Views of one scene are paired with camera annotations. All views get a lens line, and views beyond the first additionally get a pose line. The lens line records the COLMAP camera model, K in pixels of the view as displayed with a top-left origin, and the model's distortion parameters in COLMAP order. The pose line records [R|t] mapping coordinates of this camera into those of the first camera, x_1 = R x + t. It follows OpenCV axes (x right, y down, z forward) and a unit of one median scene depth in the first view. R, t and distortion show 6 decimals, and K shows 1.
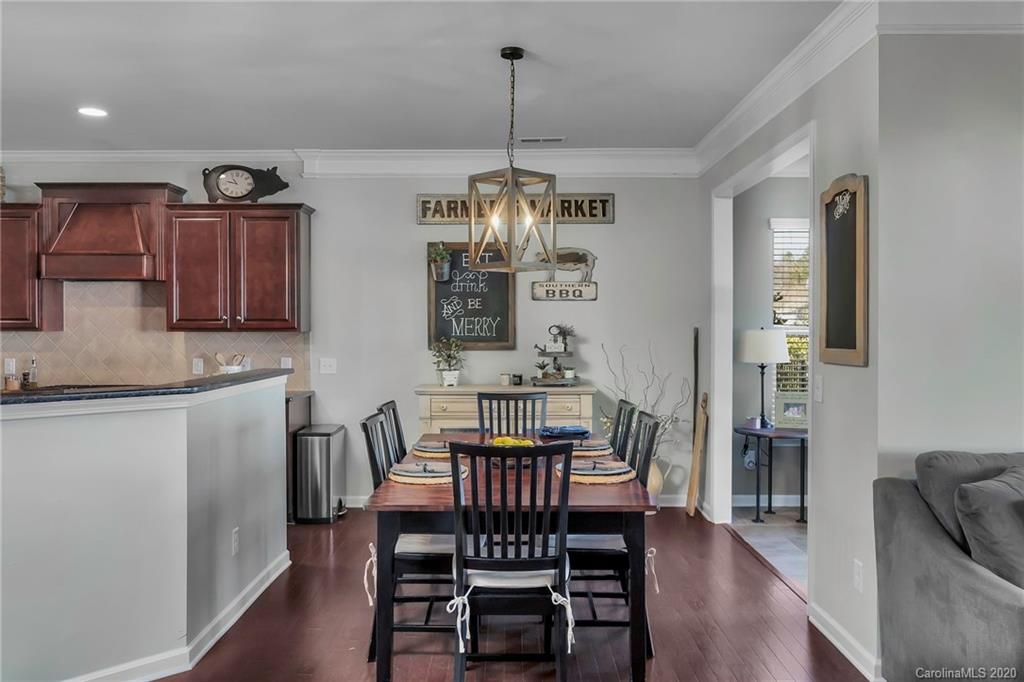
lens RADIAL K [[772.4, 0, 511.5], [0, 772.4, 334.2], [0, 0, 1]] dist [-0.002586, -0.002353]
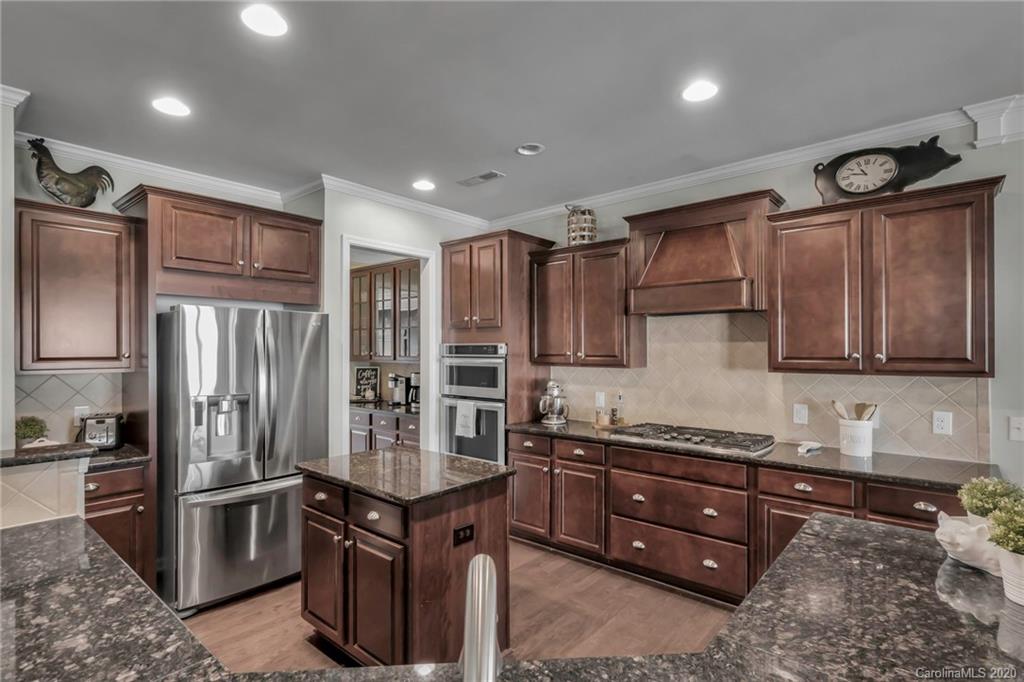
lens RADIAL K [[513.3, 0, 514.0], [0, 513.3, 350.0], [0, 0, 1]] dist [0.000507, -0.000028]
pose [[0.754730, -0.001575, -0.656034, -0.291263], [-0.002797, 0.999980, -0.005619, -0.022784], [0.656030, 0.006075, 0.754710, 0.411742]]
